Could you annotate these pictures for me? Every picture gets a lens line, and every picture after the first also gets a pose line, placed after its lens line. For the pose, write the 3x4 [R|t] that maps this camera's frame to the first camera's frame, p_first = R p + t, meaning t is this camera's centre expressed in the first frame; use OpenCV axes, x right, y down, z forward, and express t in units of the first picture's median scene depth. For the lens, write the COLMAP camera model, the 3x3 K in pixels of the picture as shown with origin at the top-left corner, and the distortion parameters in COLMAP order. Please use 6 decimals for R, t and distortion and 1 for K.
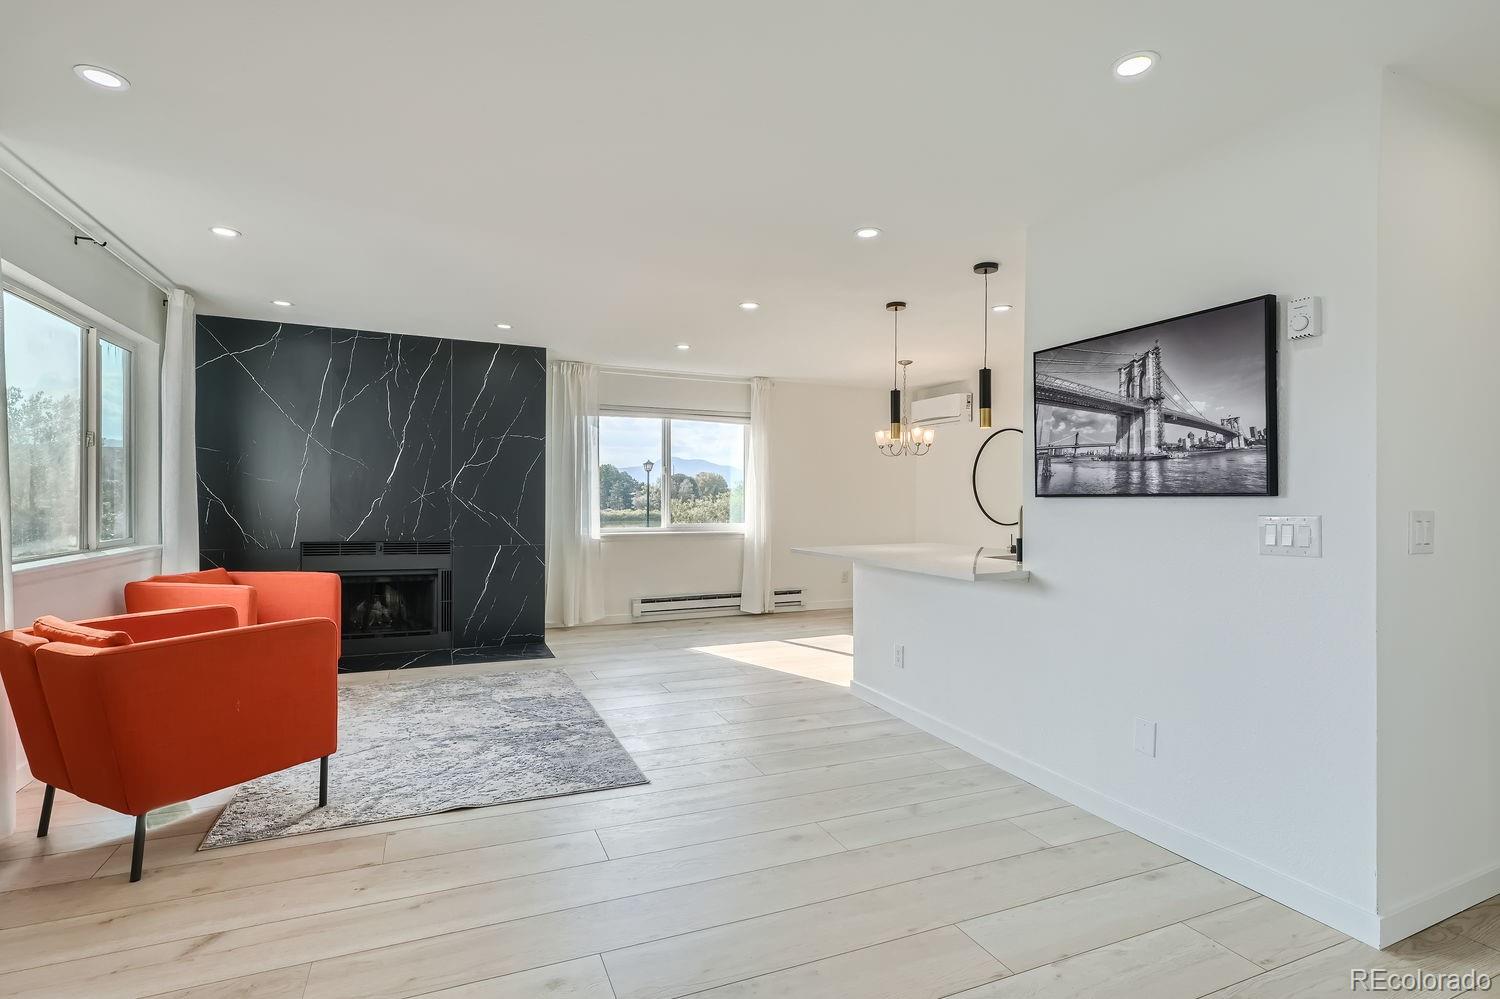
lens RADIAL K [[723.7, 0, 750.0], [0, 723.7, 499.5], [0, 0, 1]] dist [0.030913, 0.000230]
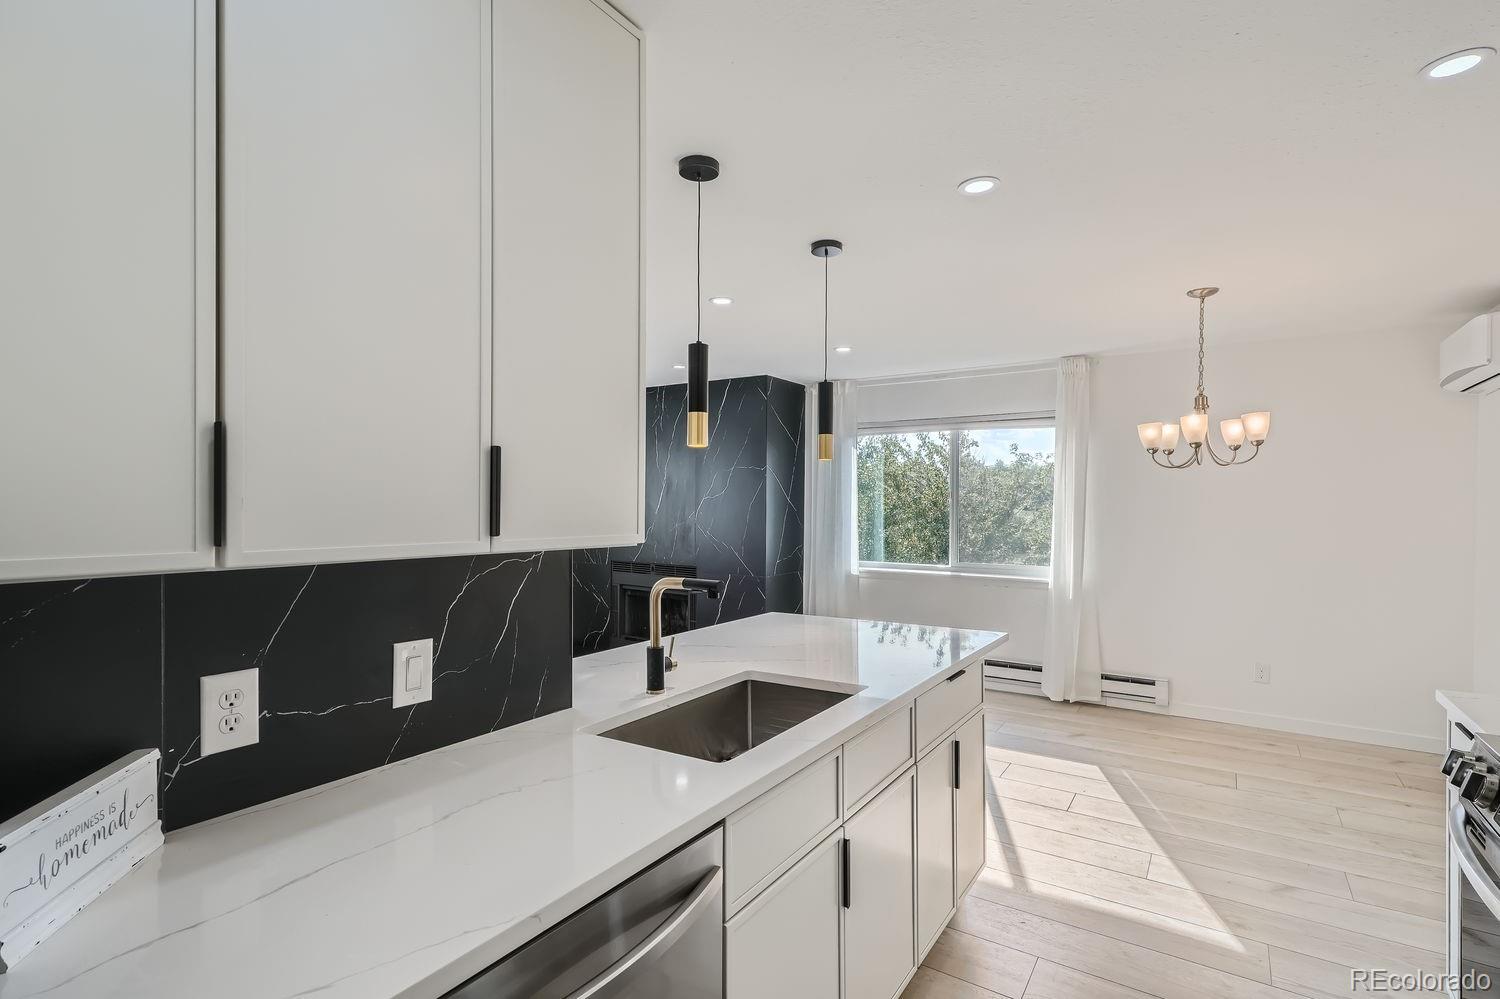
lens RADIAL K [[723.7, 0, 750.0], [0, 723.7, 499.5], [0, 0, 1]] dist [0.030913, 0.000230]
pose [[0.553849, -0.005288, -0.832600, 0.692664], [-0.002938, 0.999961, -0.008305, -0.044147], [0.832612, 0.007046, 0.553812, 0.598675]]
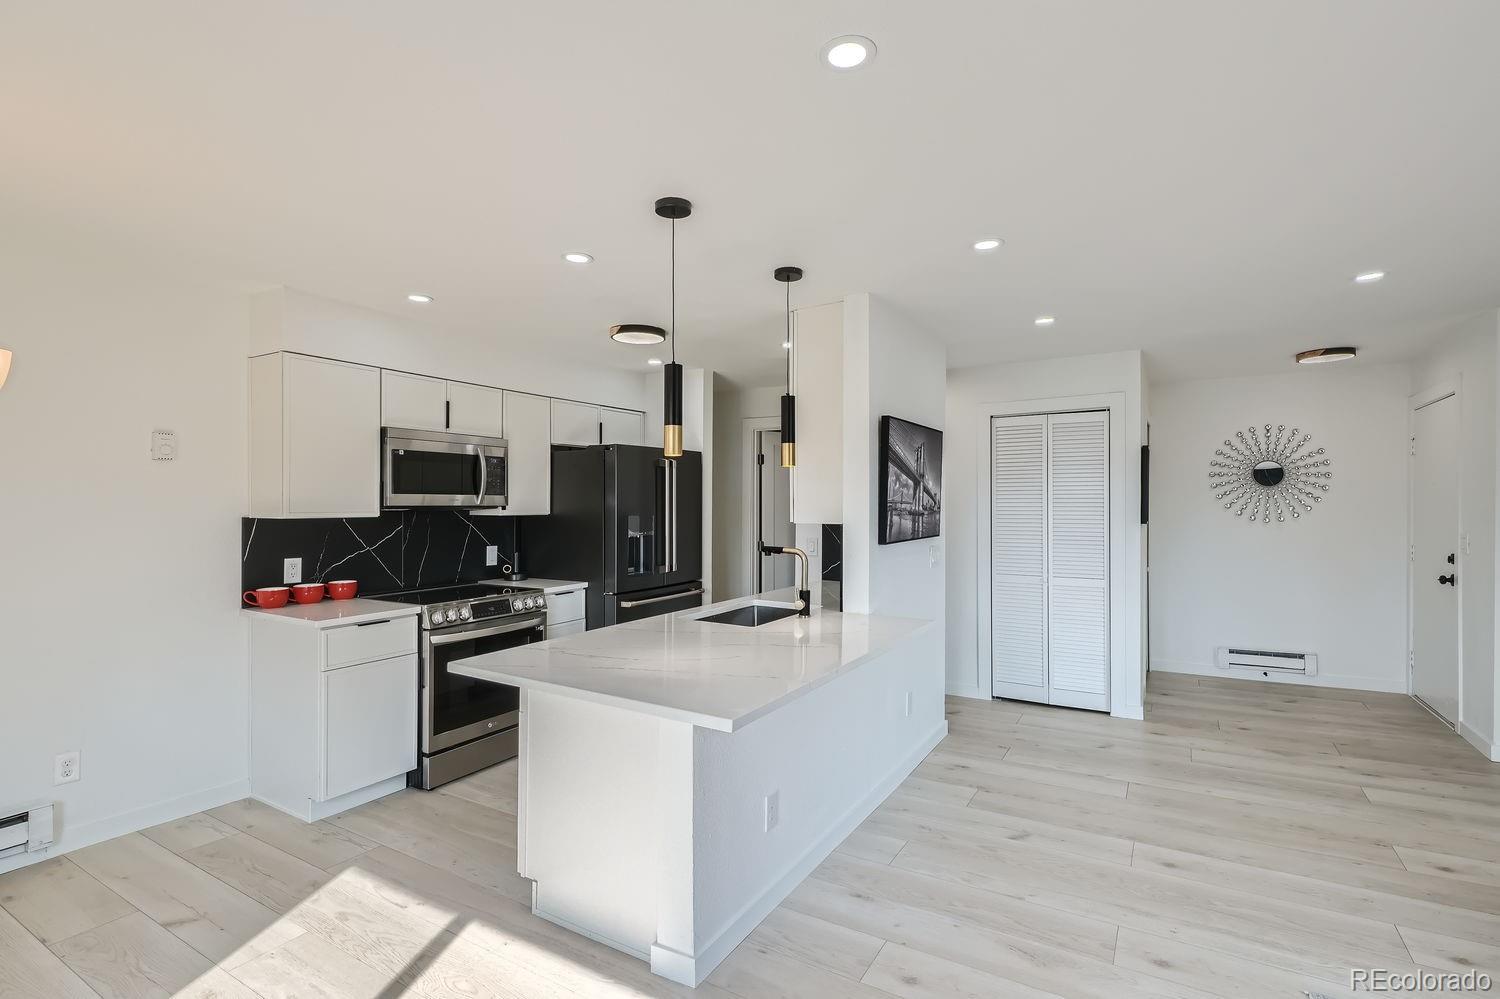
lens RADIAL K [[723.7, 0, 750.0], [0, 723.7, 499.5], [0, 0, 1]] dist [0.030913, 0.000230]
pose [[-0.586237, -0.006802, 0.810111, -0.275693], [-0.006969, 0.999970, 0.003353, -0.052797], [-0.810110, -0.003680, -0.586267, 1.284317]]
